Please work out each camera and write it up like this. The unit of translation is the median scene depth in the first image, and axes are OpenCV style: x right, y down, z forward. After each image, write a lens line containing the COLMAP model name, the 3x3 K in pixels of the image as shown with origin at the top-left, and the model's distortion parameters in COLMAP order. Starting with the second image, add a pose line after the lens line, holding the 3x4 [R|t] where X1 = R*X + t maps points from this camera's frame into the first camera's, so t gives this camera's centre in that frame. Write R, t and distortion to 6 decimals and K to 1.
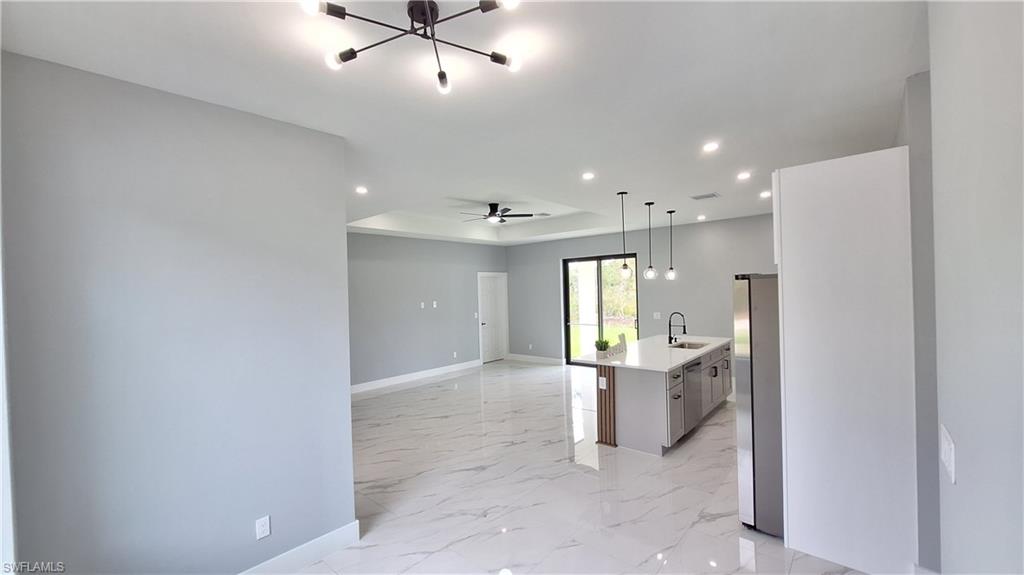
lens RADIAL K [[404.0, 0, 512.7], [0, 404.0, 294.1], [0, 0, 1]] dist [-0.006891, 0.000008]
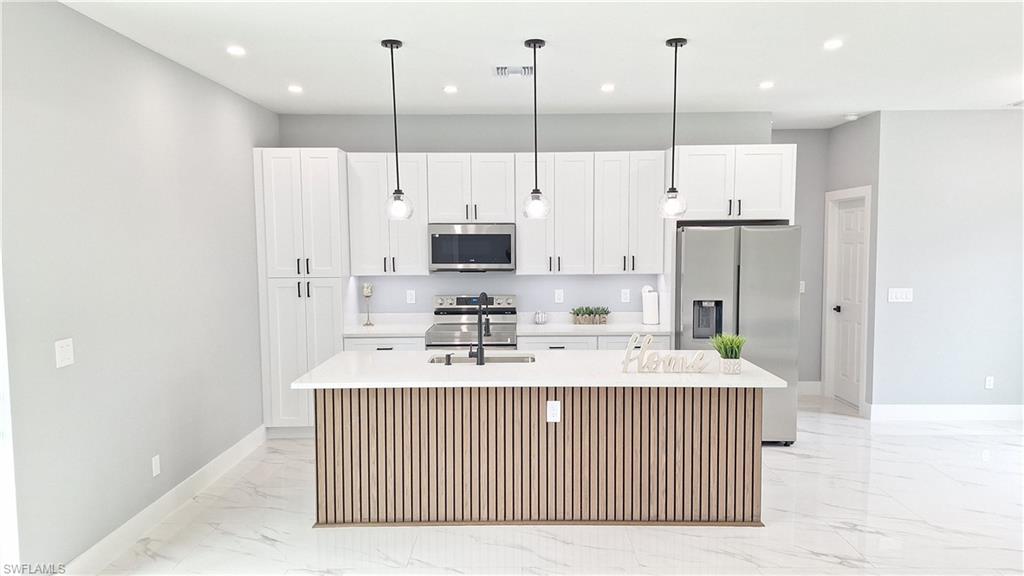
lens RADIAL K [[707.5, 0, 523.8], [0, 707.5, 290.4], [0, 0, 1]] dist [0.099376, -0.117739]
pose [[-0.652673, -0.022275, 0.757313, -0.235101], [0.030868, 0.997956, 0.055957, -0.001918], [-0.757011, 0.059898, -0.650651, 1.451595]]
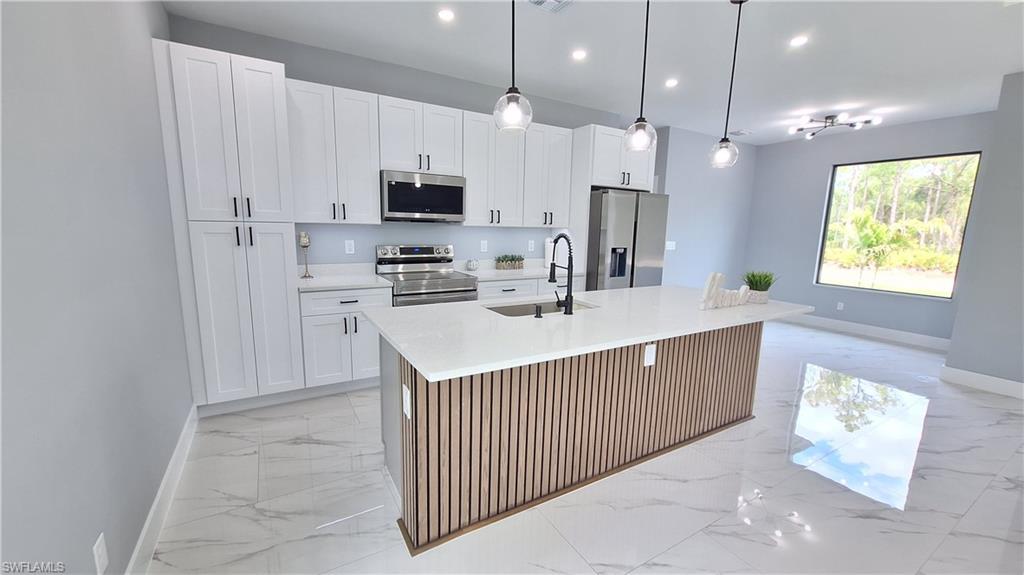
lens RADIAL K [[401.4, 0, 512.2], [0, 401.4, 292.3], [0, 0, 1]] dist [-0.002343, -0.000048]
pose [[-0.949346, -0.047042, 0.310691, 0.313403], [0.005572, 0.986055, 0.166324, 0.033706], [-0.314183, 0.159631, -0.935846, 1.374083]]
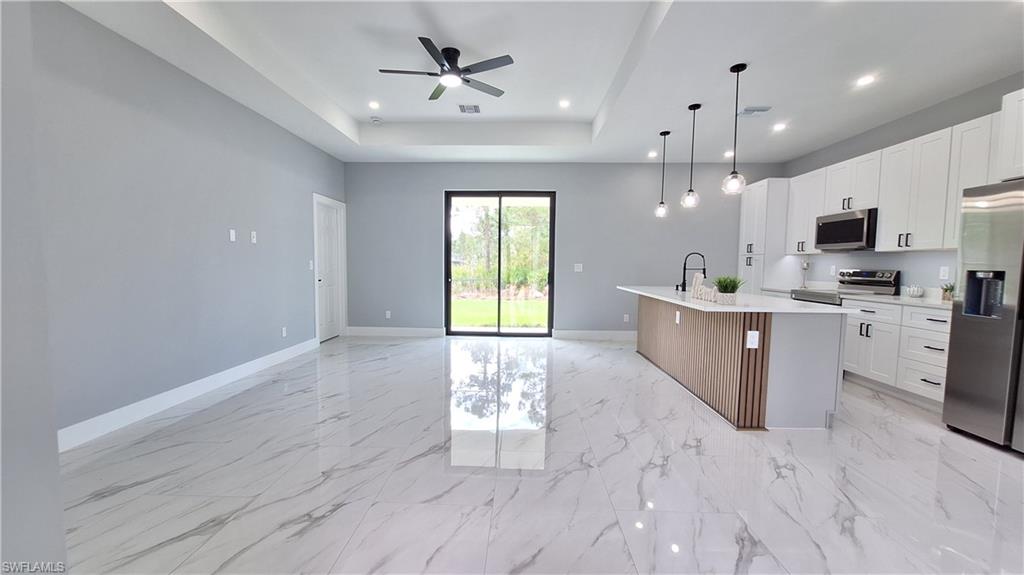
lens RADIAL K [[403.2, 0, 509.4], [0, 403.2, 291.6], [0, 0, 1]] dist [-0.001283, 0.000151]
pose [[0.775607, -0.007114, 0.631176, -0.396206], [-0.026269, 0.998706, 0.043536, 0.096098], [-0.630669, -0.050347, 0.774417, 0.580830]]
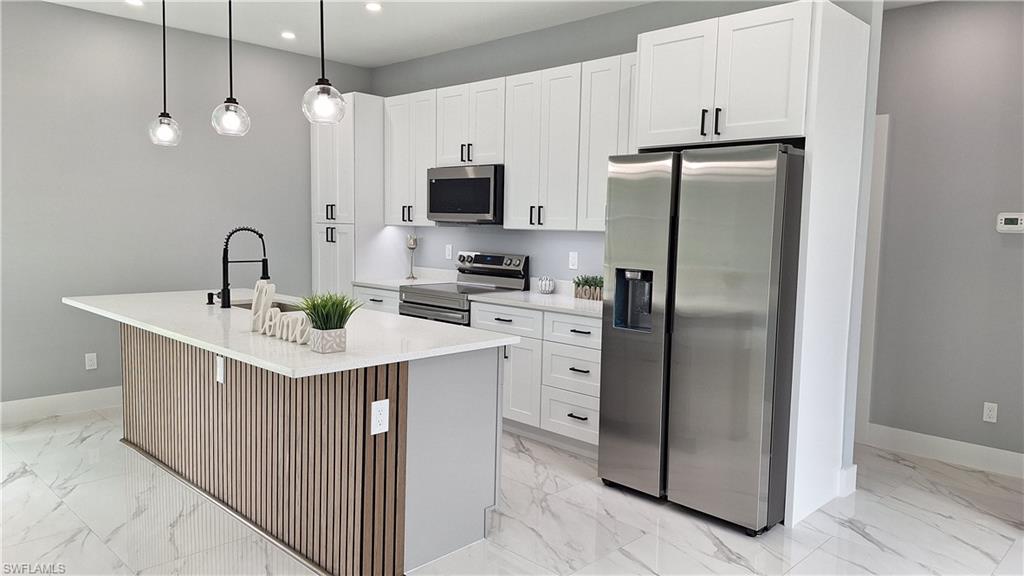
lens RADIAL K [[707.5, 0, 523.8], [0, 707.5, 290.4], [0, 0, 1]] dist [0.099376, -0.117739]
pose [[0.053375, -0.063861, 0.996530, -0.291423], [-0.014806, 0.997793, 0.064735, 0.055362], [-0.998465, -0.018209, 0.052312, 0.662151]]
